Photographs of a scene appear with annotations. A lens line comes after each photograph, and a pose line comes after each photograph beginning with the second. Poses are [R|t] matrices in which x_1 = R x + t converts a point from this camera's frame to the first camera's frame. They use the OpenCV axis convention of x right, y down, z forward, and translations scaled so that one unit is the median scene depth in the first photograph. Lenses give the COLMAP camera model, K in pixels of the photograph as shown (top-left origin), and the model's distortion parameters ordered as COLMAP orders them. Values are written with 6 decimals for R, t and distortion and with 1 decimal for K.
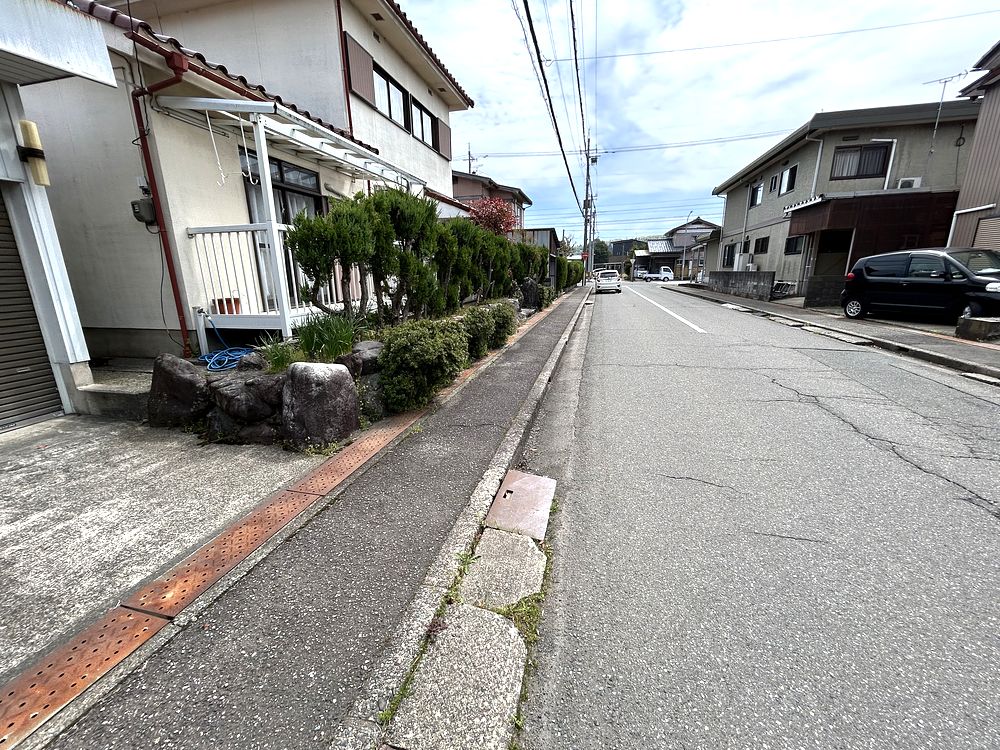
lens RADIAL K [[401.7, 0, 500.0], [0, 401.7, 375.0], [0, 0, 1]] dist [0.001243, 0.000025]
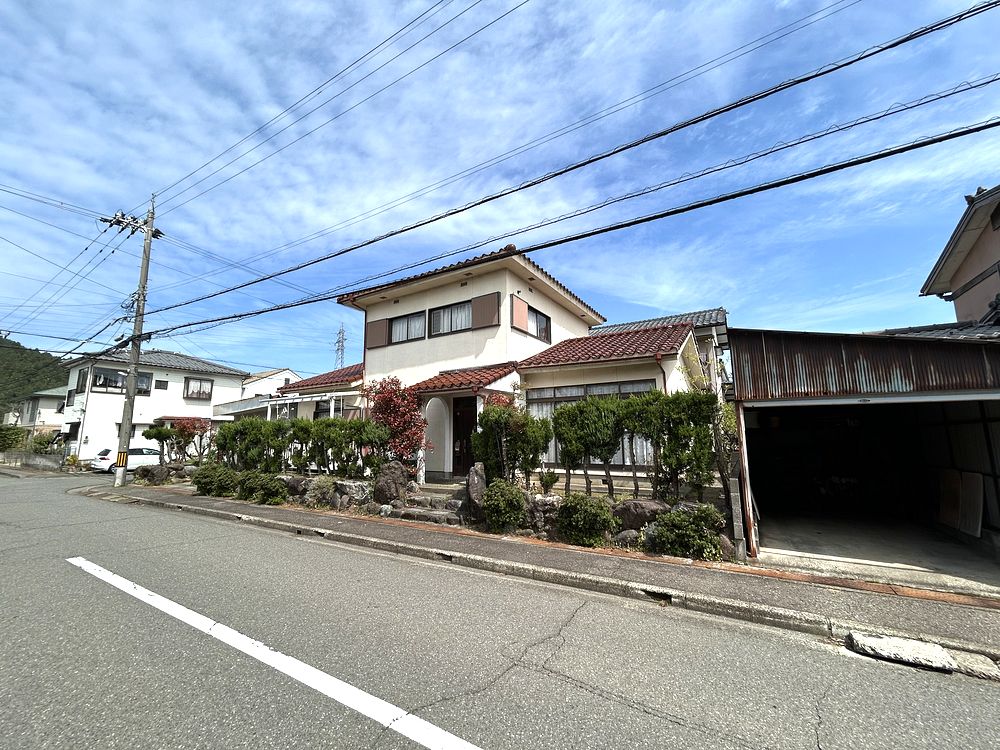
lens RADIAL K [[403.9, 0, 500.0], [0, 403.9, 375.0], [0, 0, 1]] dist [-0.000215, -0.000012]
pose [[-0.300278, -0.129163, -0.945066, 1.228289], [-0.228202, 0.971745, -0.060302, -0.656425], [0.926152, 0.197559, -0.321269, 2.298280]]
